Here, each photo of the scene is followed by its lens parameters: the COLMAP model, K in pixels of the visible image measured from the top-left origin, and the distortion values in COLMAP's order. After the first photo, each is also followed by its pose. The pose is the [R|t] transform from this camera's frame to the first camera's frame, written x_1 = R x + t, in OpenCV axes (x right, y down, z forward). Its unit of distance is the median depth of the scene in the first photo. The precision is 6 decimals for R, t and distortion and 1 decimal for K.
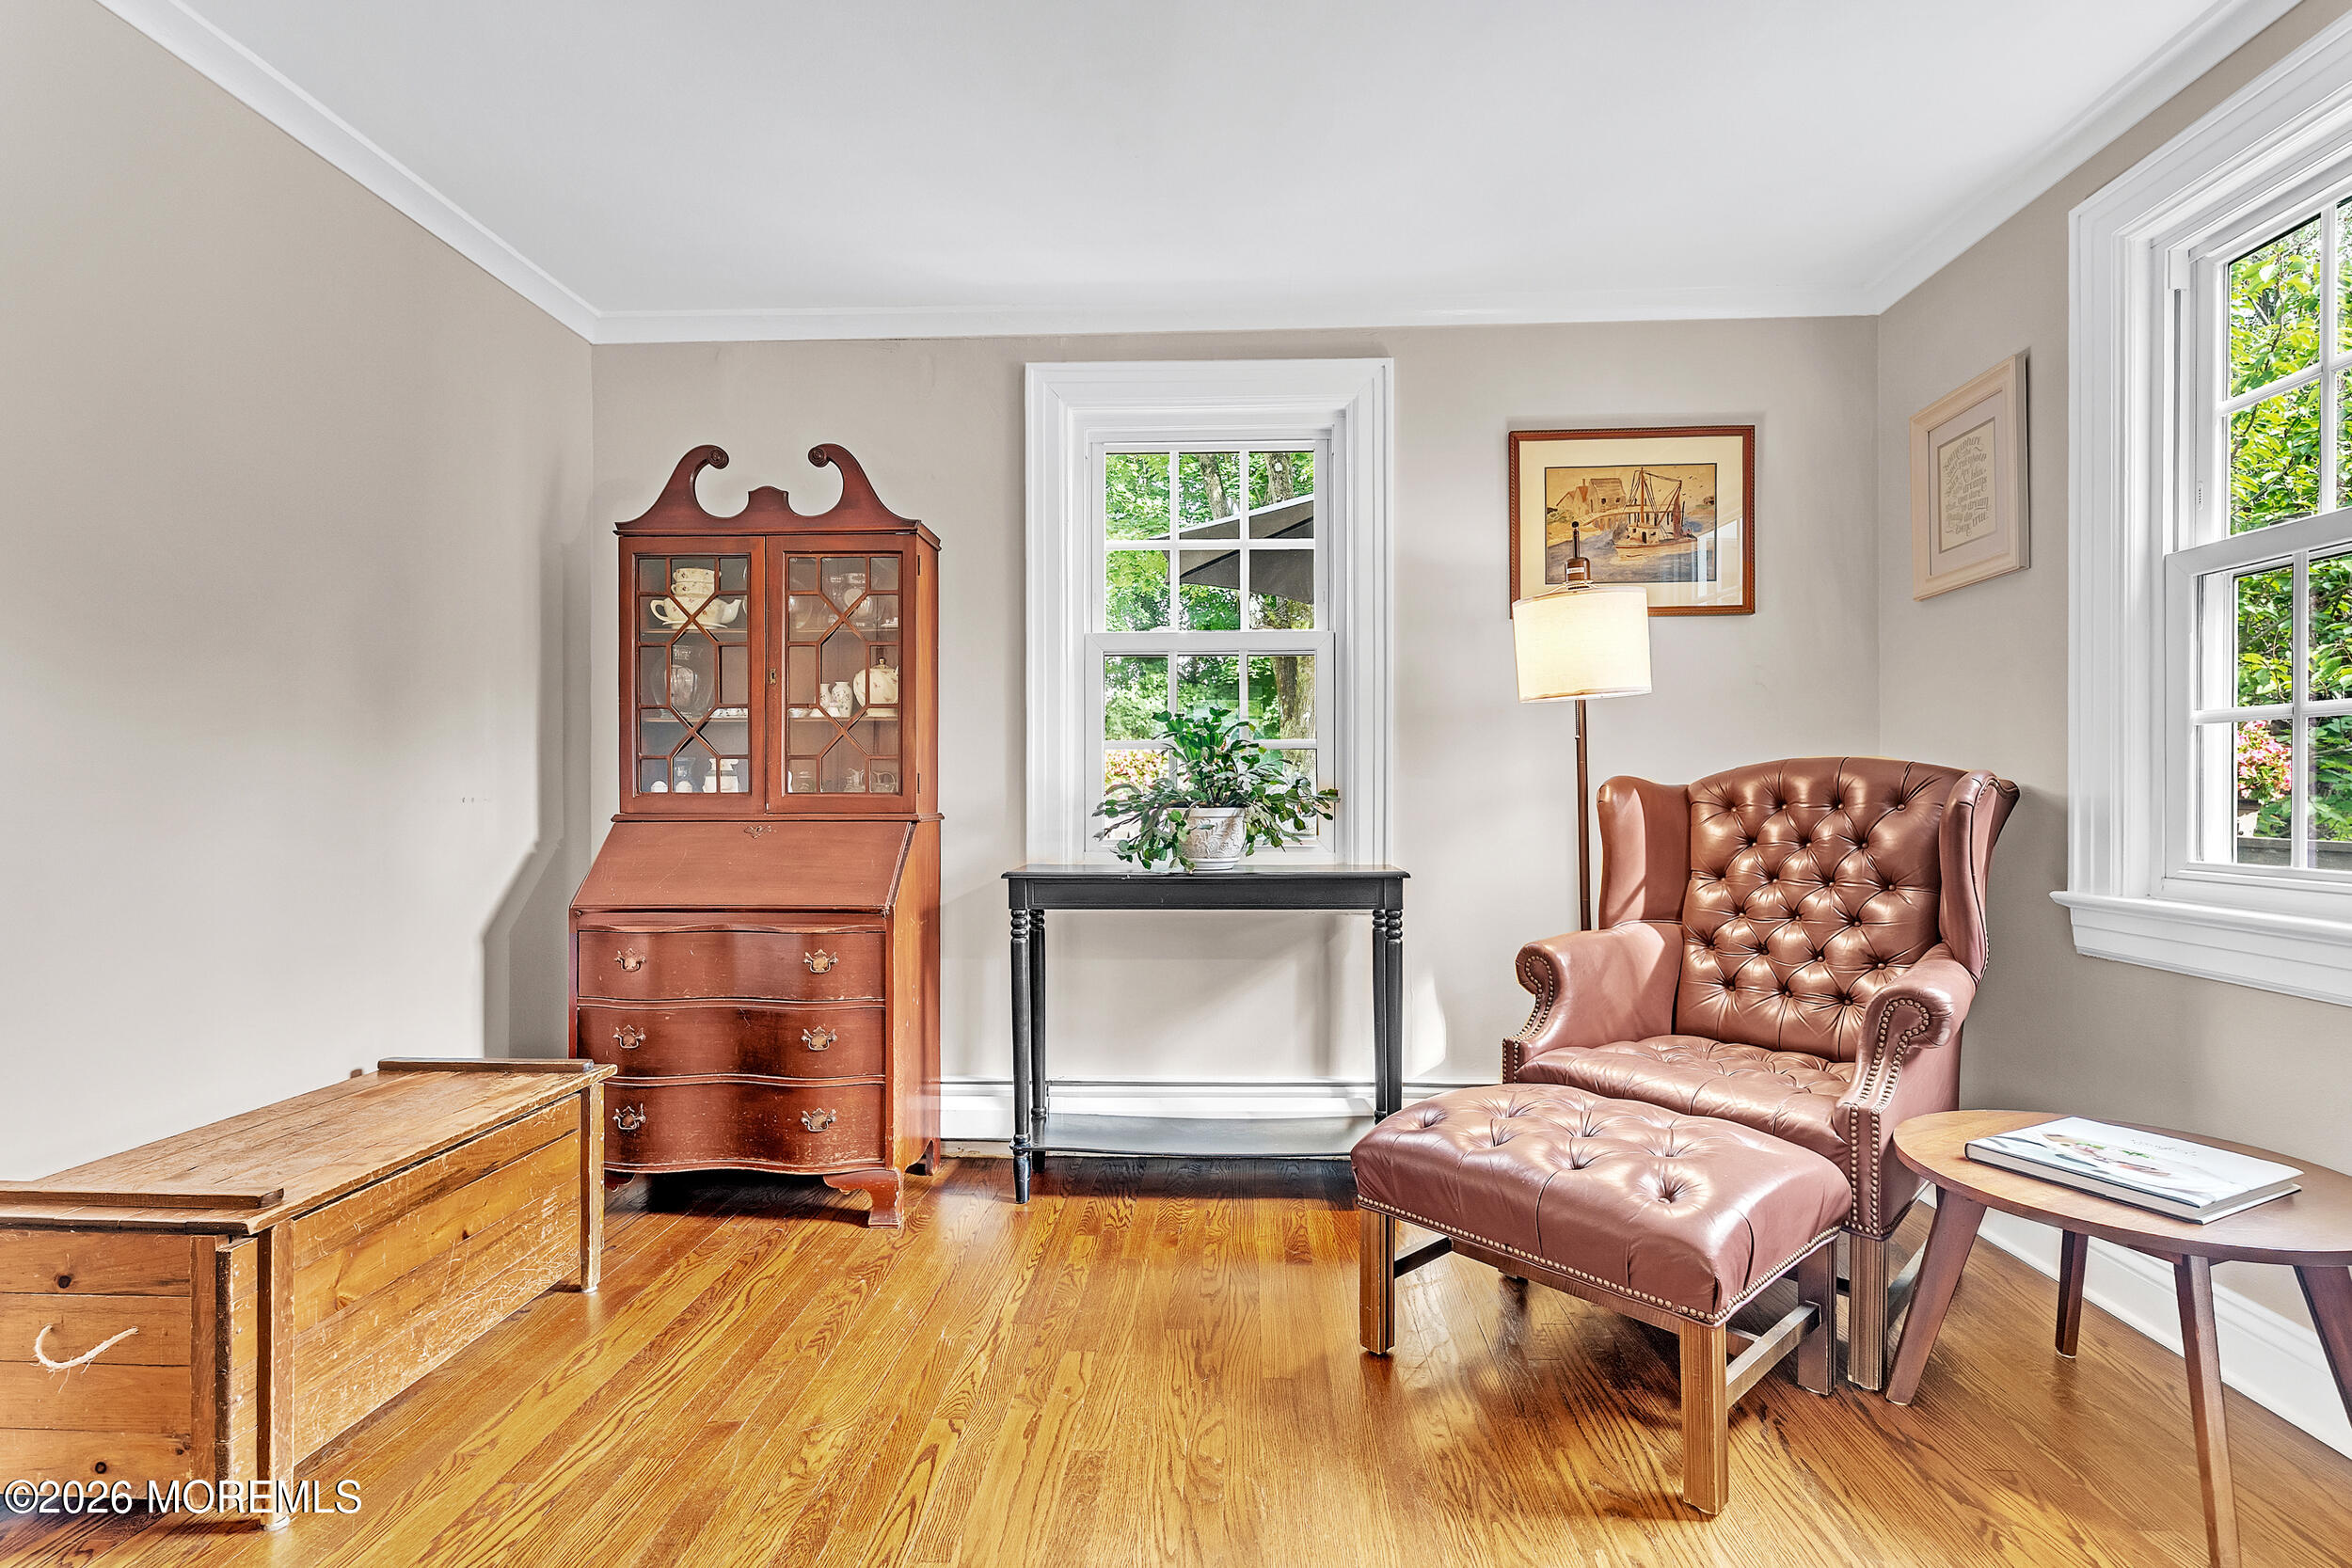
lens RADIAL K [[1043.7, 0, 1180.6], [0, 1043.7, 804.5], [0, 0, 1]] dist [-0.004092, -0.000086]
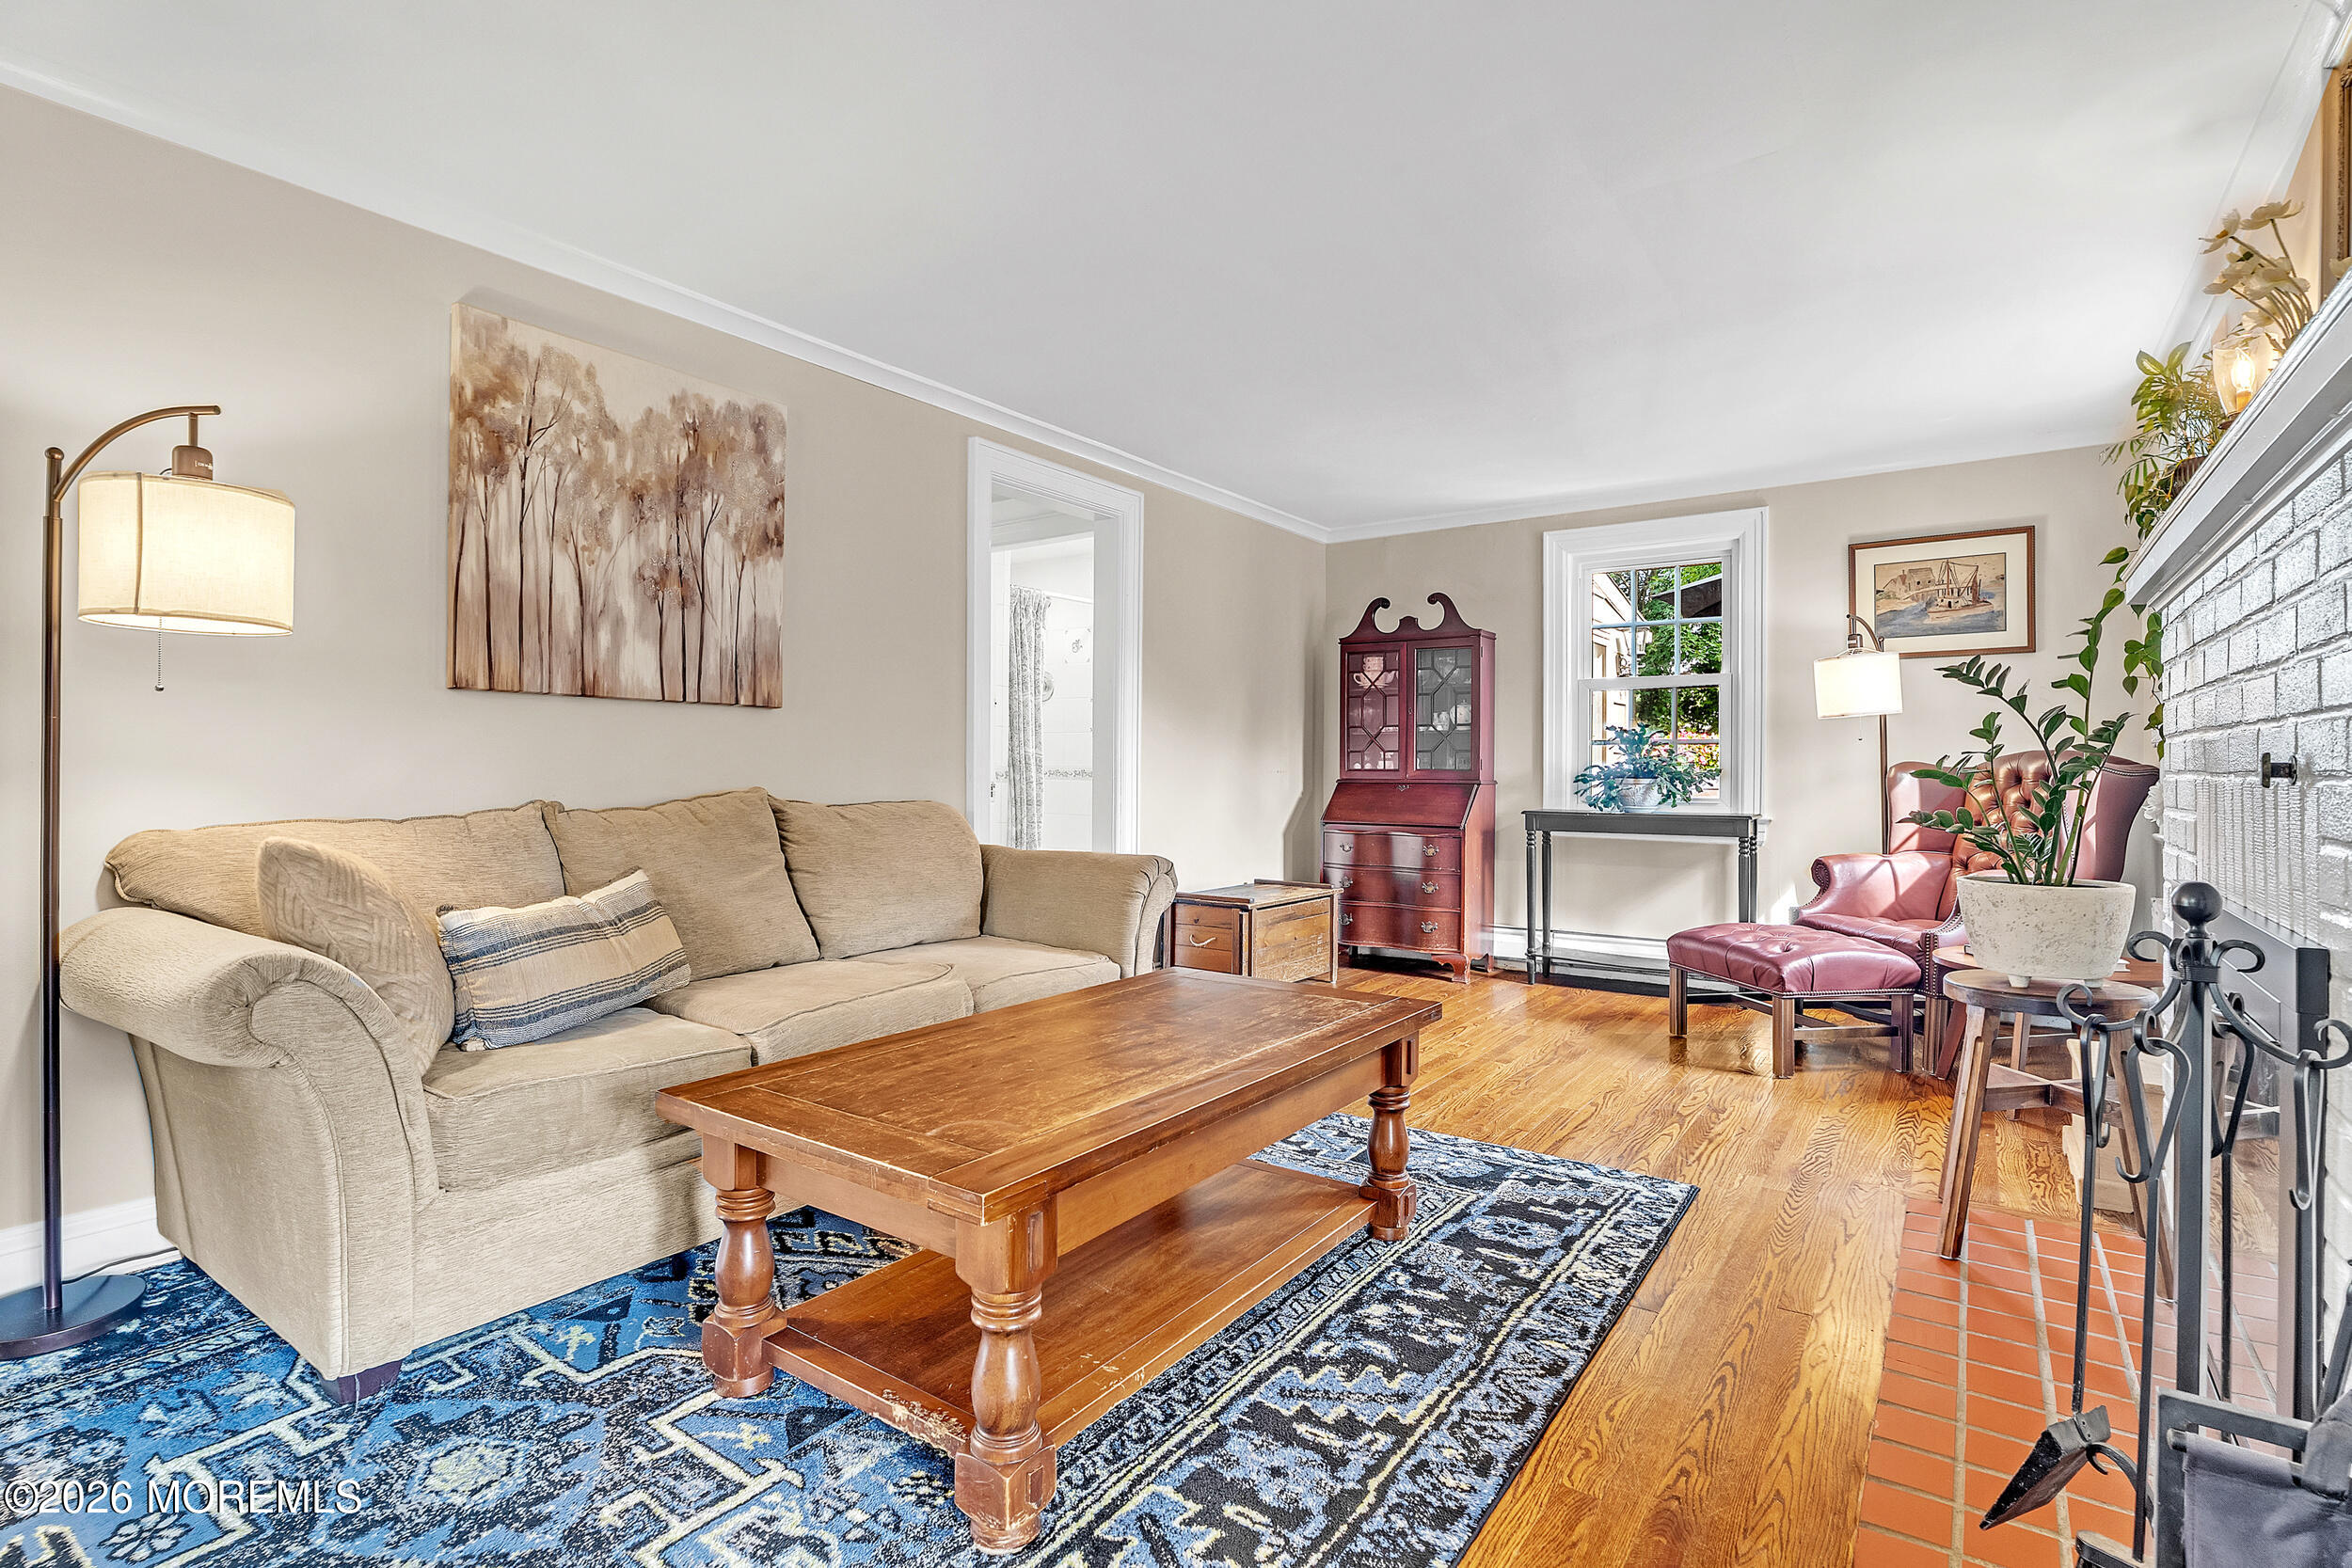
lens RADIAL K [[1117.1, 0, 1237.0], [0, 1117.1, 751.5], [0, 0, 1]] dist [0.000441, 0.000074]
pose [[0.866846, -0.001876, -0.498573, 0.382231], [-0.012390, 0.999603, -0.025303, 0.013830], [0.498422, 0.028111, 0.866479, -1.001266]]
